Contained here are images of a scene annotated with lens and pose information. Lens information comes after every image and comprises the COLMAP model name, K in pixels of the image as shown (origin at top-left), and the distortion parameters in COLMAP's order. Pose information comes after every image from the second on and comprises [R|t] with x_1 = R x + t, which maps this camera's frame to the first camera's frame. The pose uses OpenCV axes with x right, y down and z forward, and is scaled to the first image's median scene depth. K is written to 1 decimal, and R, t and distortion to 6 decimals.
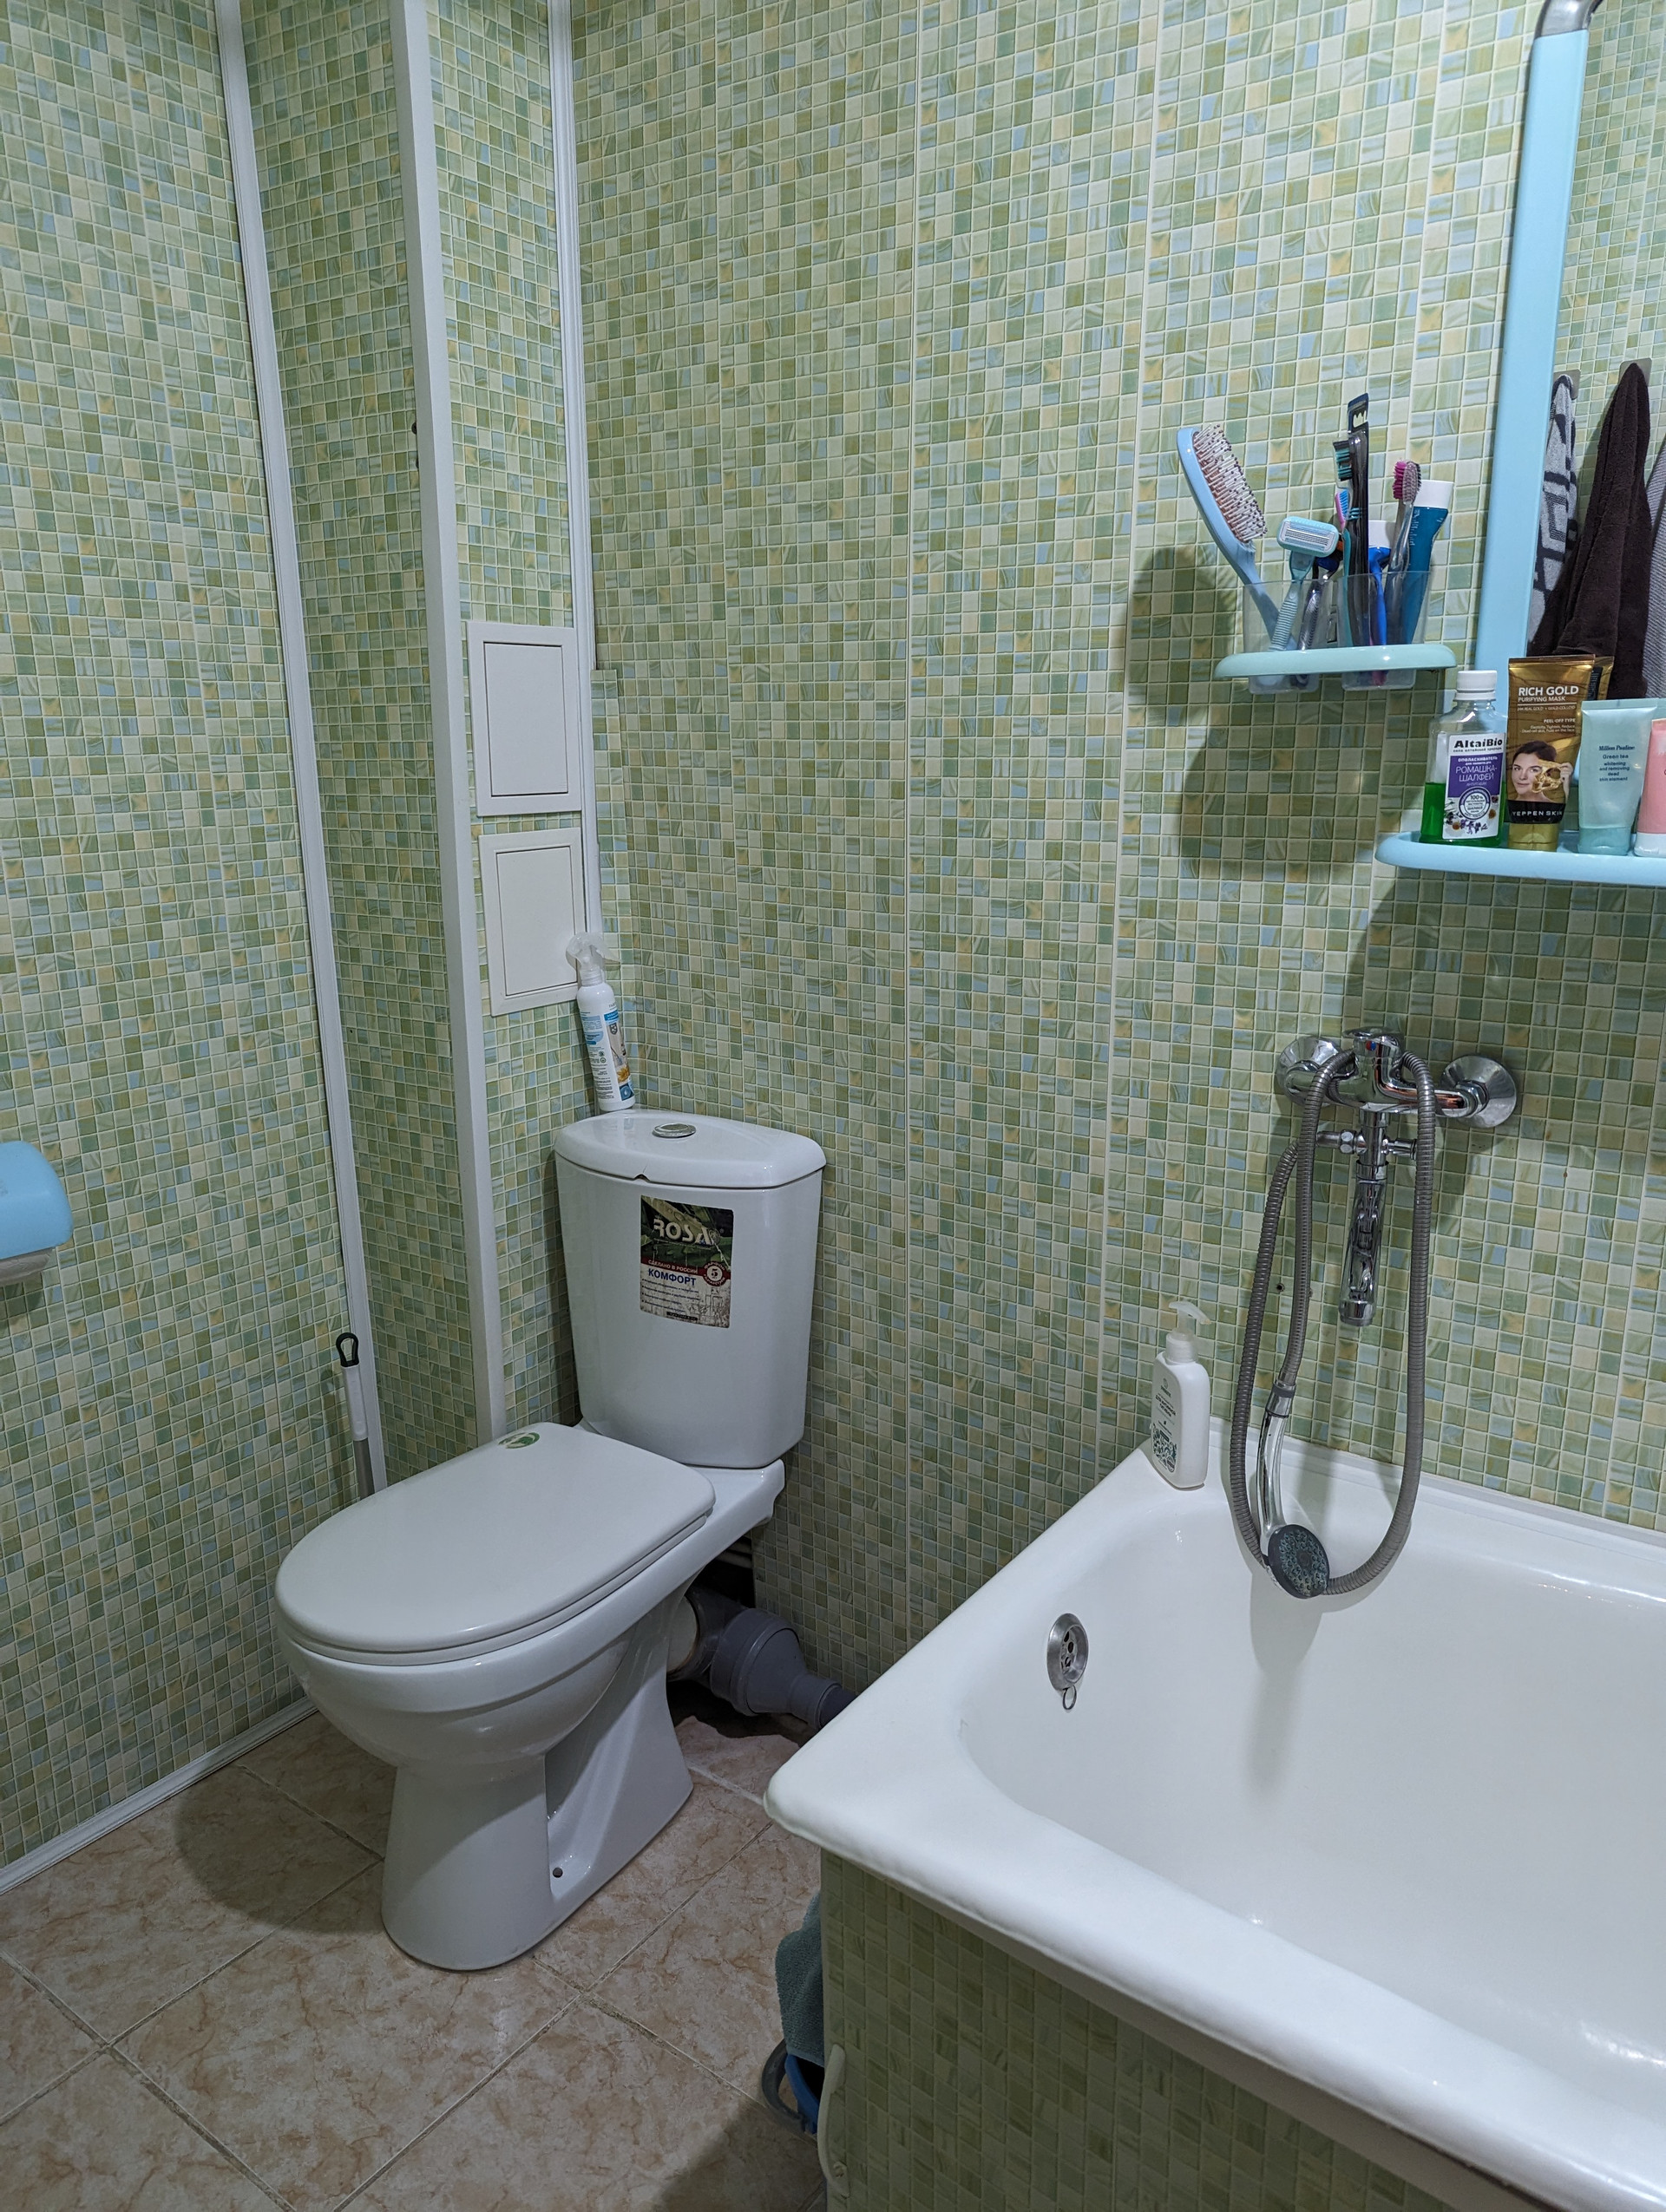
lens RADIAL K [[1555.1, 0, 852.2], [0, 1555.1, 1090.5], [0, 0, 1]] dist [0.059385, -0.044959]
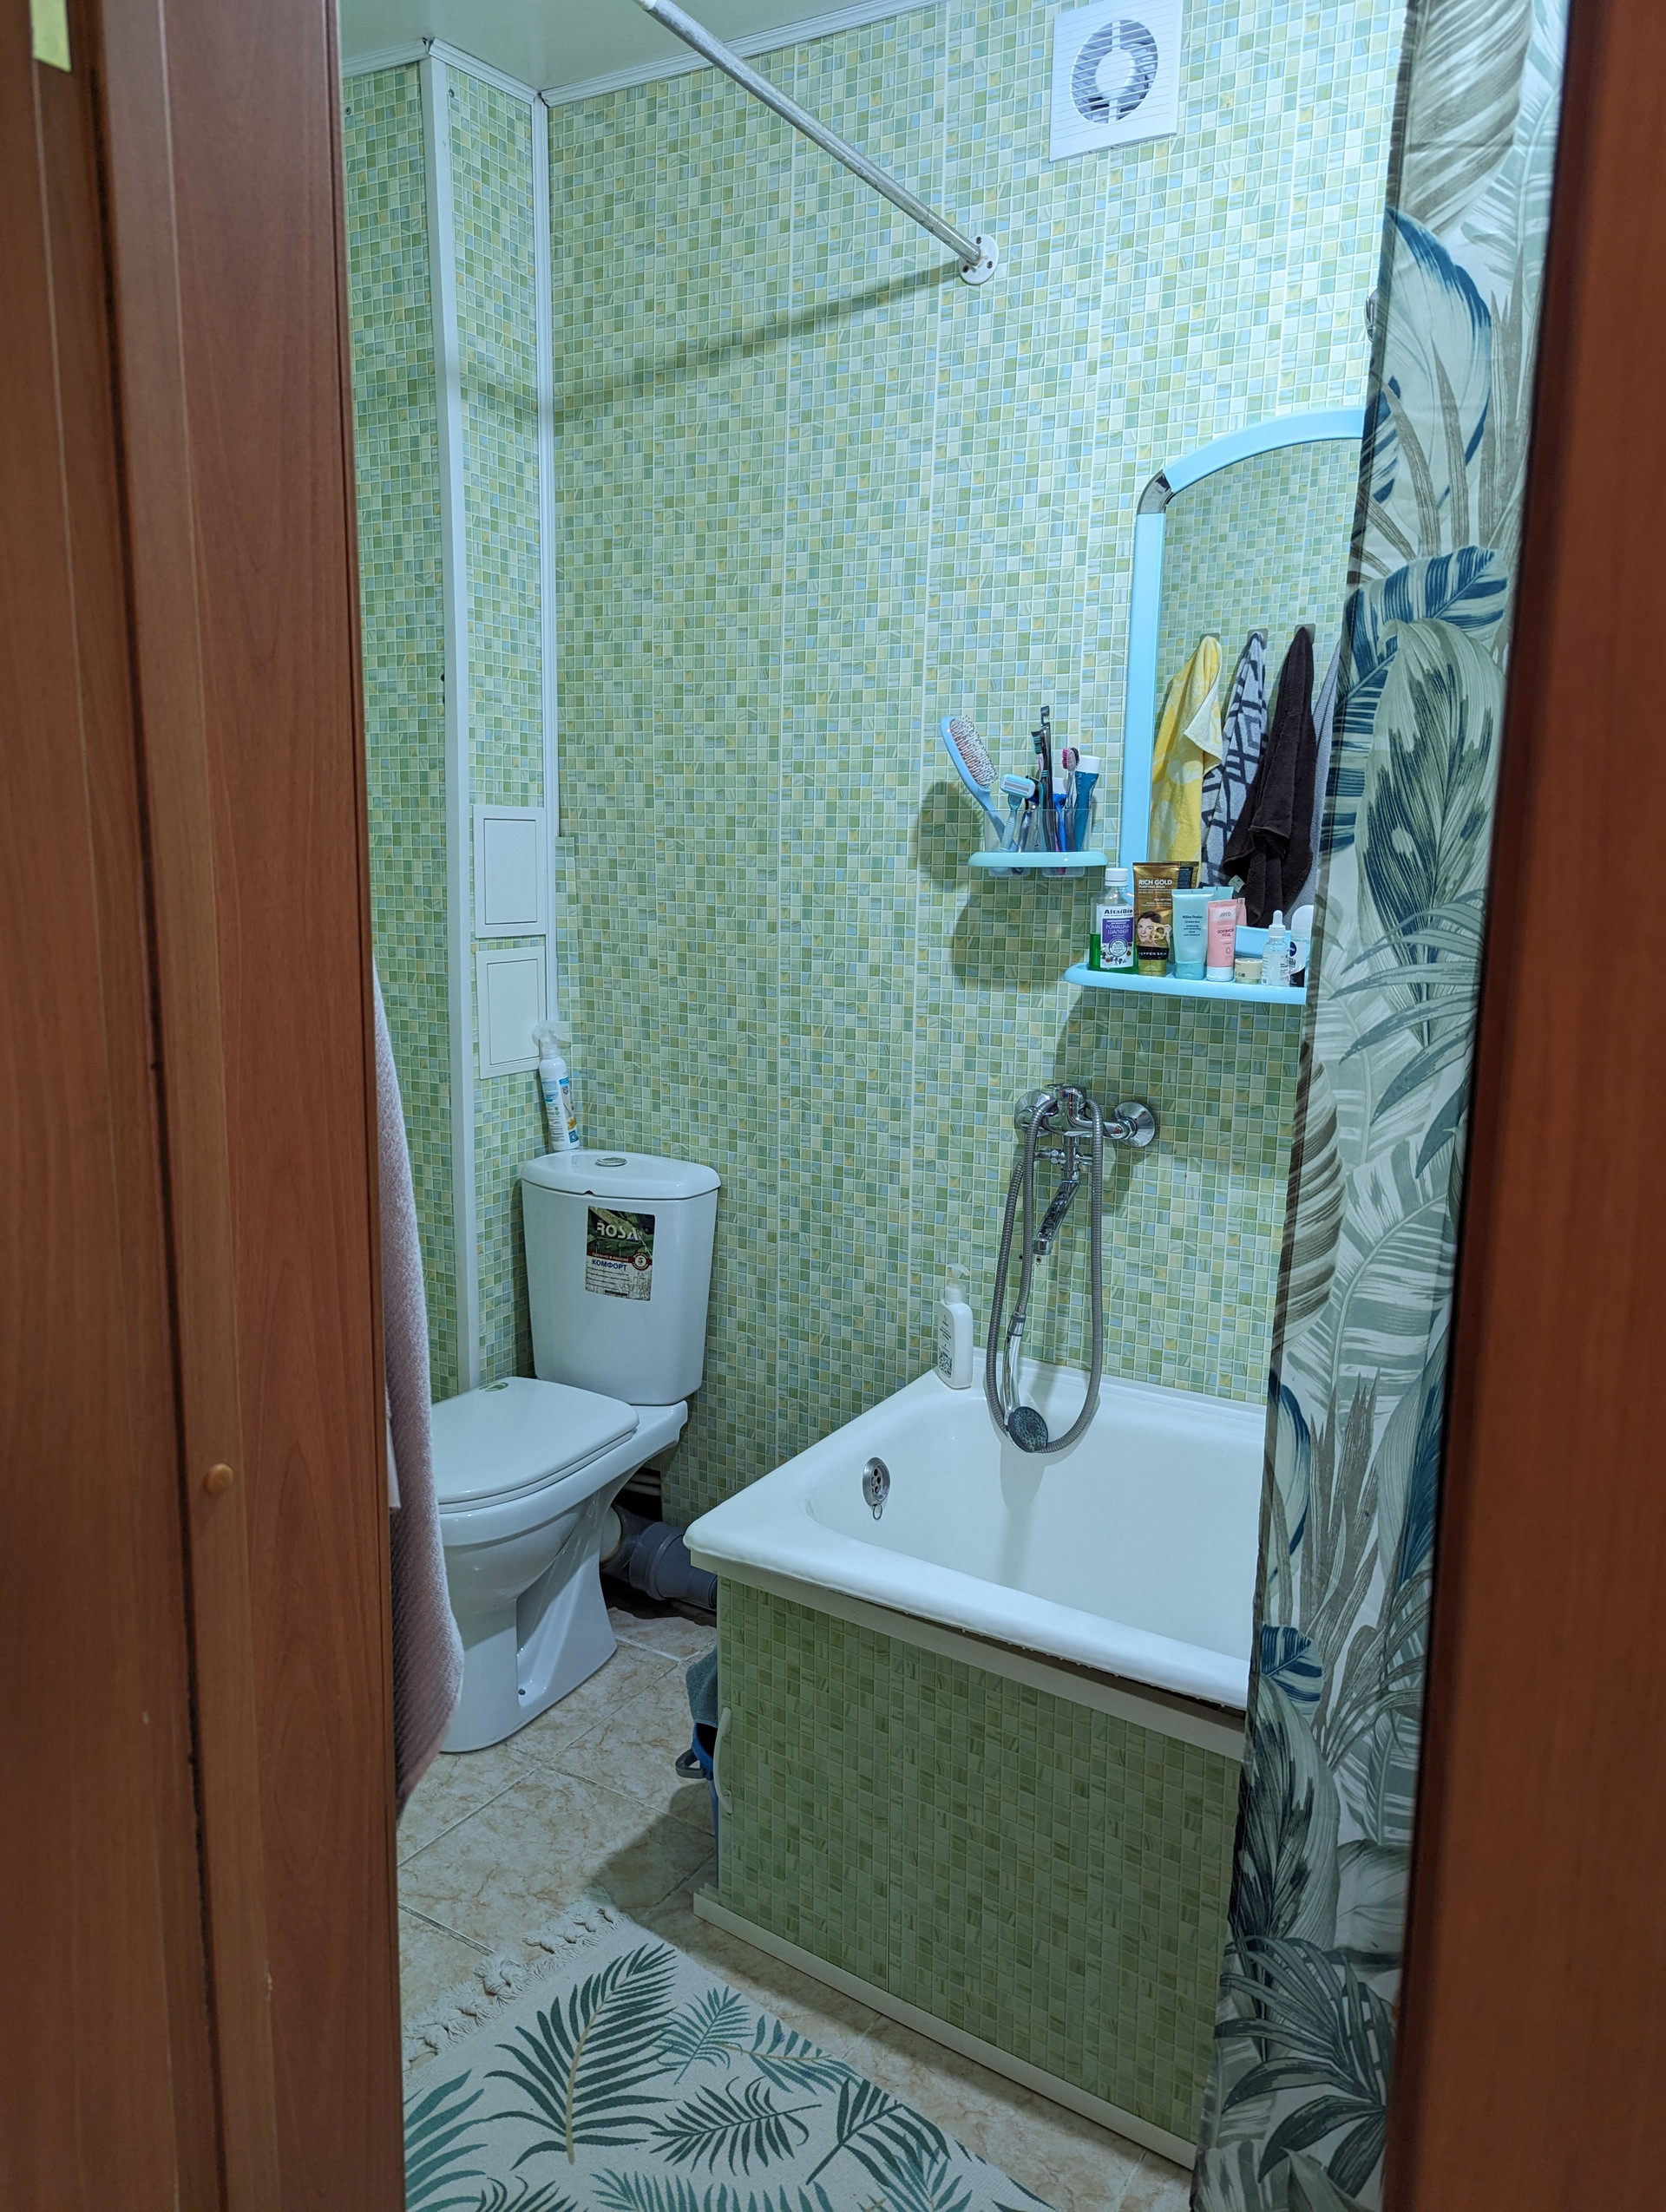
lens RADIAL K [[1555.1, 0, 884.8], [0, 1555.1, 1098.2], [0, 0, 1]] dist [0.059385, -0.044959]
pose [[0.995340, 0.007001, 0.096173, -0.005183], [-0.001063, 0.998097, -0.061658, 0.062981], [-0.096421, 0.061269, 0.993453, -0.483933]]
